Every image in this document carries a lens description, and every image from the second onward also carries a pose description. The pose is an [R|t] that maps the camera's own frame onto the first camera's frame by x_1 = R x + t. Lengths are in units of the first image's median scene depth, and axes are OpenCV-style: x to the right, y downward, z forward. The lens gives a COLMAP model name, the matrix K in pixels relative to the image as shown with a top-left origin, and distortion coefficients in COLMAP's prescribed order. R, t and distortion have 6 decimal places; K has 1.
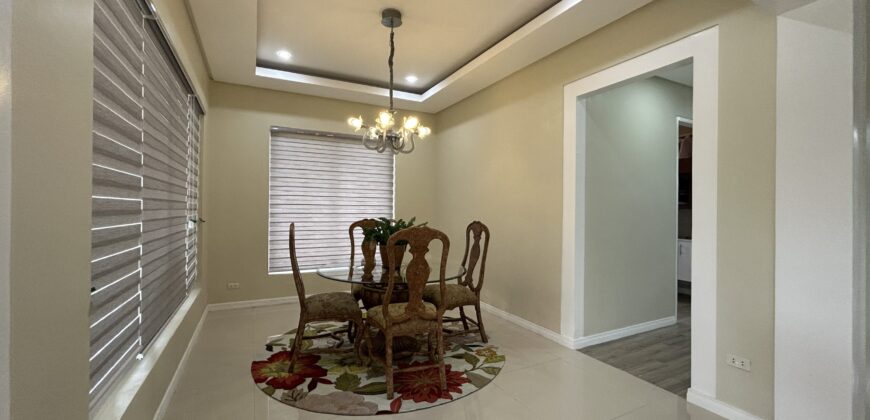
lens RADIAL K [[347.3, 0, 431.3], [0, 347.3, 211.1], [0, 0, 1]] dist [-0.001030, -0.000347]
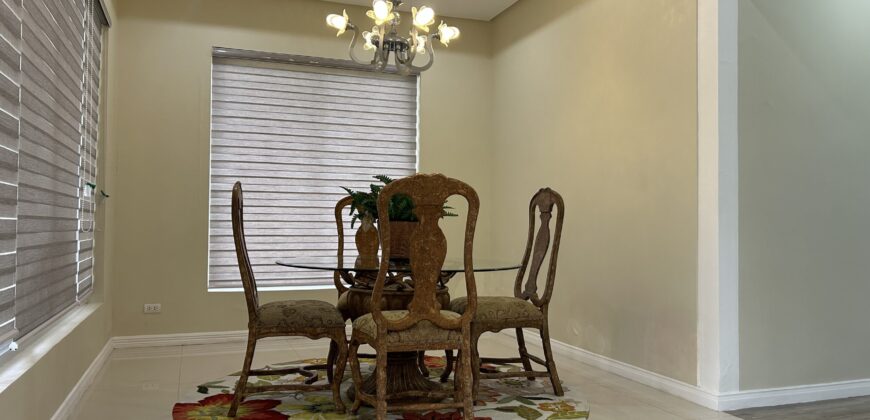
lens RADIAL K [[659.4, 0, 434.7], [0, 659.4, 210.7], [0, 0, 1]] dist [0.053813, -0.022520]
pose [[0.992301, -0.004810, -0.123756, 0.088832], [0.000790, 0.999471, -0.032516, 0.108302], [0.123847, 0.032168, 0.991780, -0.129738]]
